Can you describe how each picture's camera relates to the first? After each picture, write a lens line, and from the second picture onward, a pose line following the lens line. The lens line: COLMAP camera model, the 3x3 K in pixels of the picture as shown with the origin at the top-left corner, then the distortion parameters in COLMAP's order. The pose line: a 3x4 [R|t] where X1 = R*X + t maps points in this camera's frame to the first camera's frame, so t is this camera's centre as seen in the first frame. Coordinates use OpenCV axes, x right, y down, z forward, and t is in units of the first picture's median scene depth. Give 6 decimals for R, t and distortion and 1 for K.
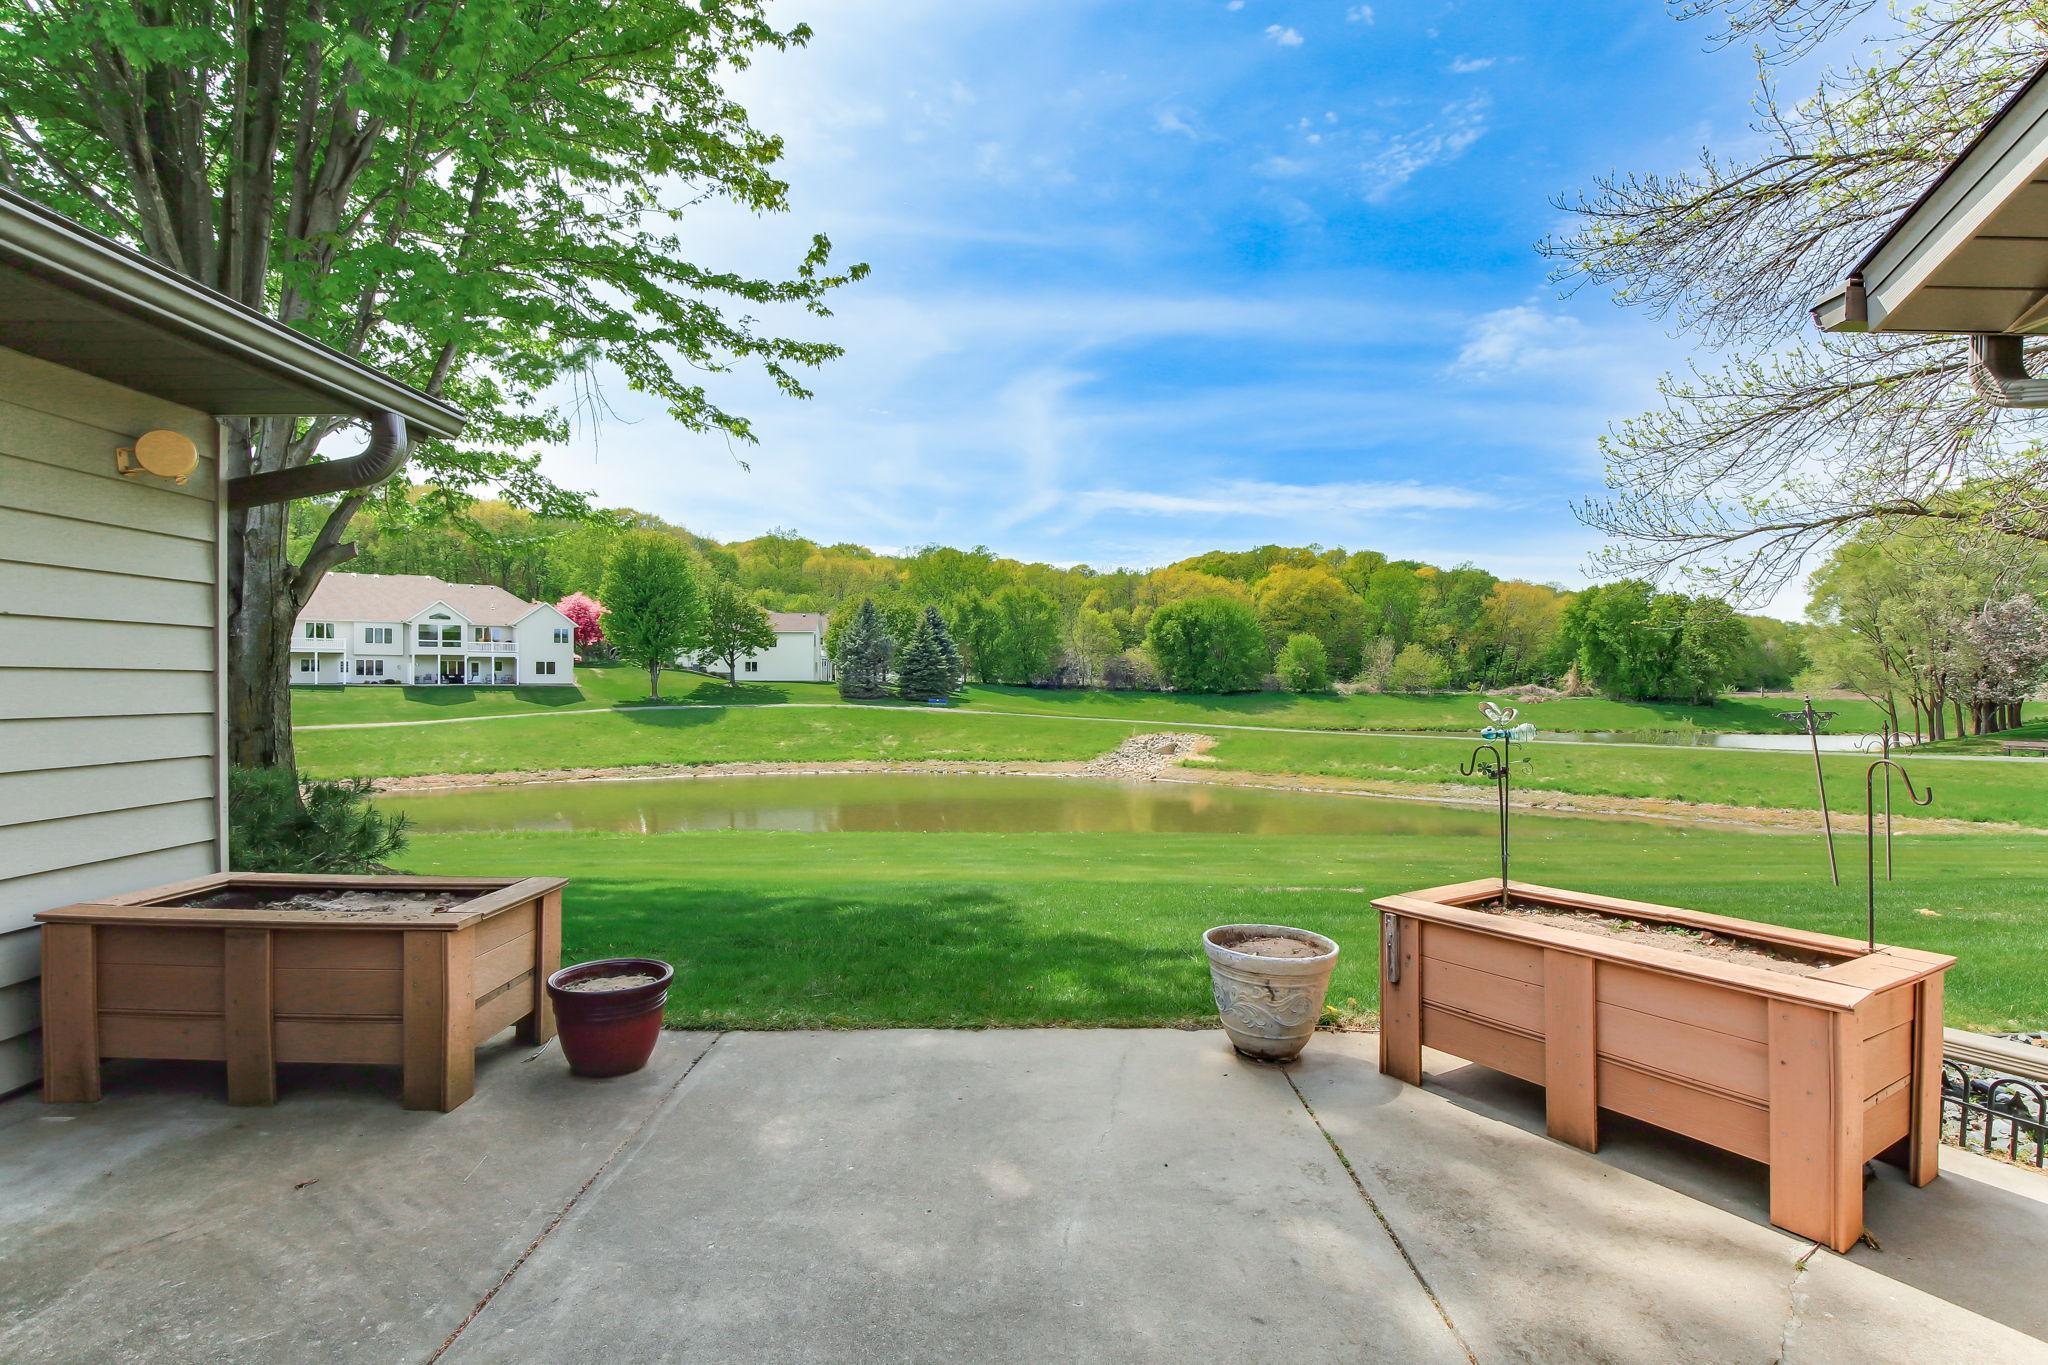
lens RADIAL K [[962.1, 0, 1042.4], [0, 962.1, 683.6], [0, 0, 1]] dist [-0.026326, 0.000514]
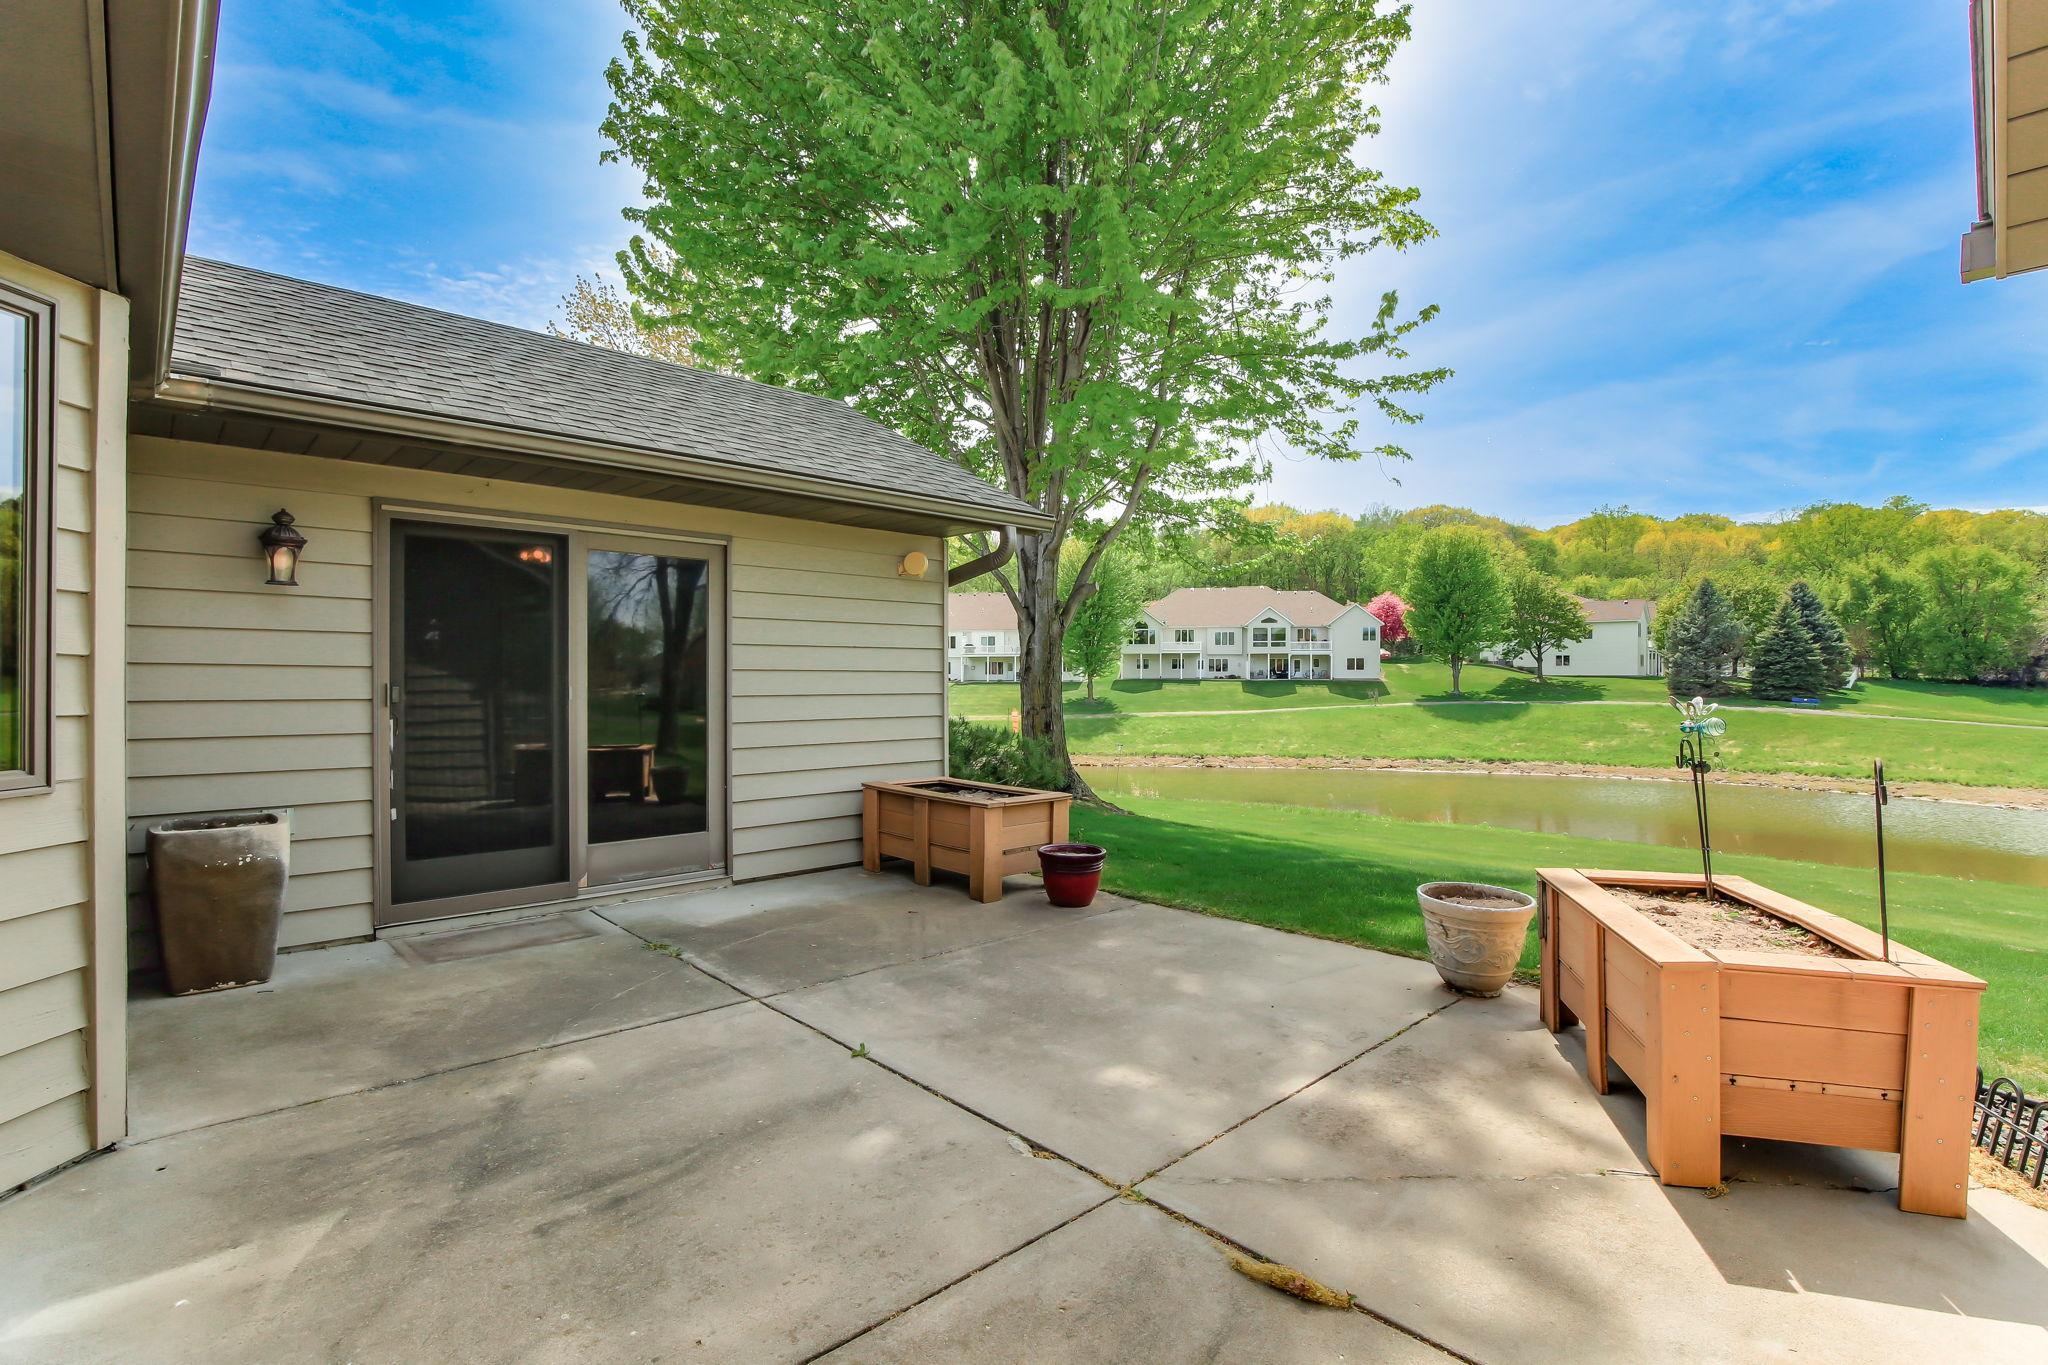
lens RADIAL K [[971.6, 0, 1043.6], [0, 971.6, 666.5], [0, 0, 1]] dist [-0.028649, 0.001091]
pose [[0.687785, -0.007757, -0.725873, 0.032671], [-0.001161, 0.999930, -0.011786, -0.000269], [0.725914, 0.008949, 0.687728, -0.010268]]
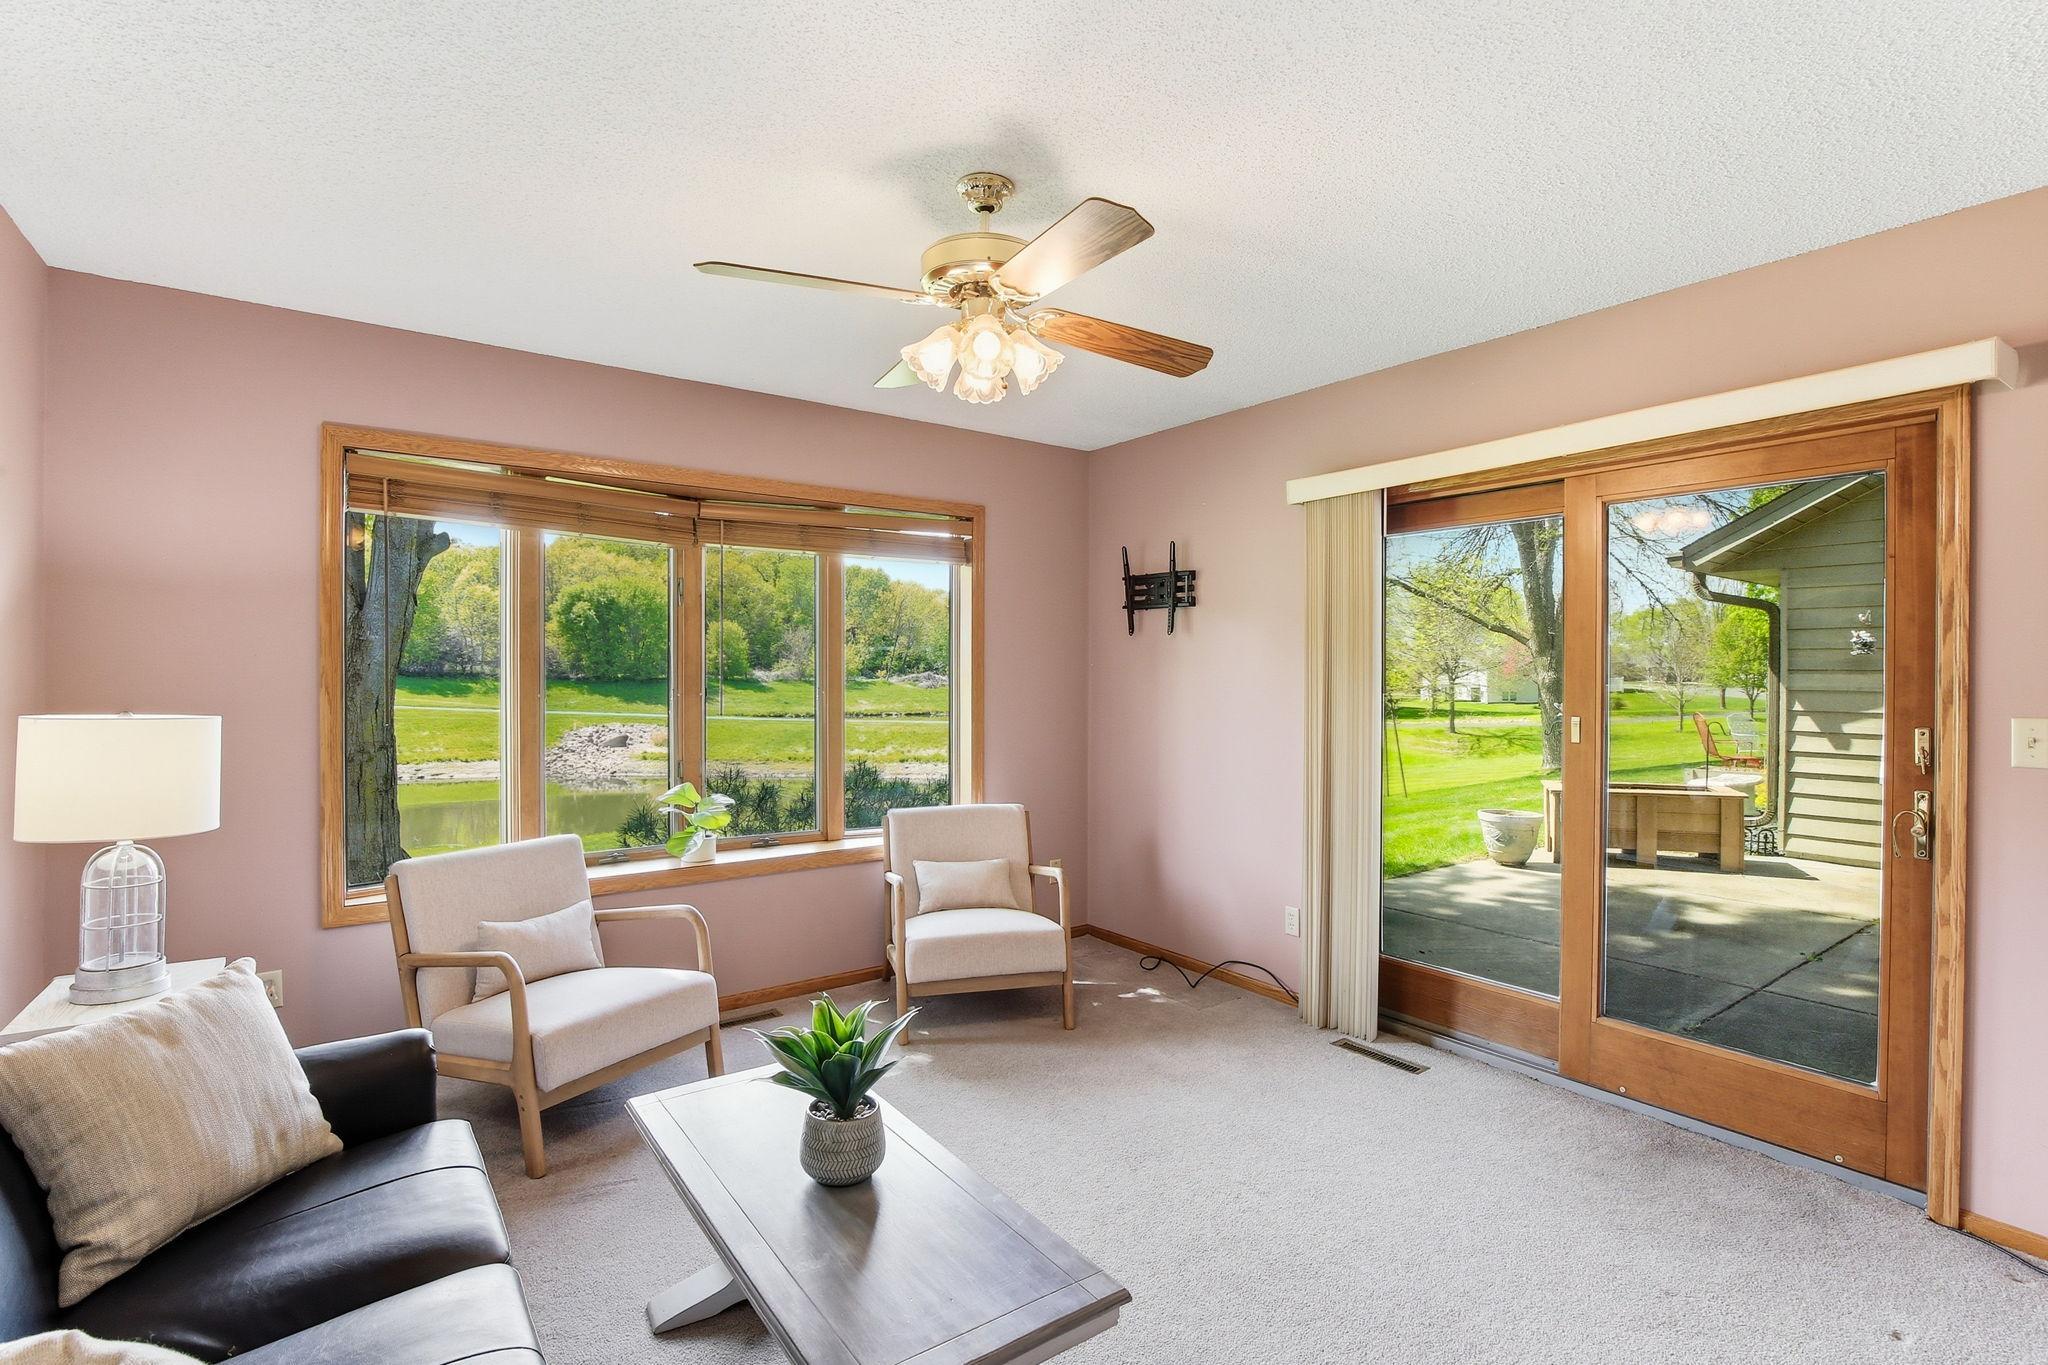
lens RADIAL K [[982.7, 0, 1015.4], [0, 982.7, 668.2], [0, 0, 1]] dist [-0.028870, 0.004936]
pose [[0.824997, 0.001432, 0.565135, -0.076954], [-0.001005, 0.999999, -0.001068, -0.002846], [-0.565136, 0.000313, 0.824997, -0.009257]]
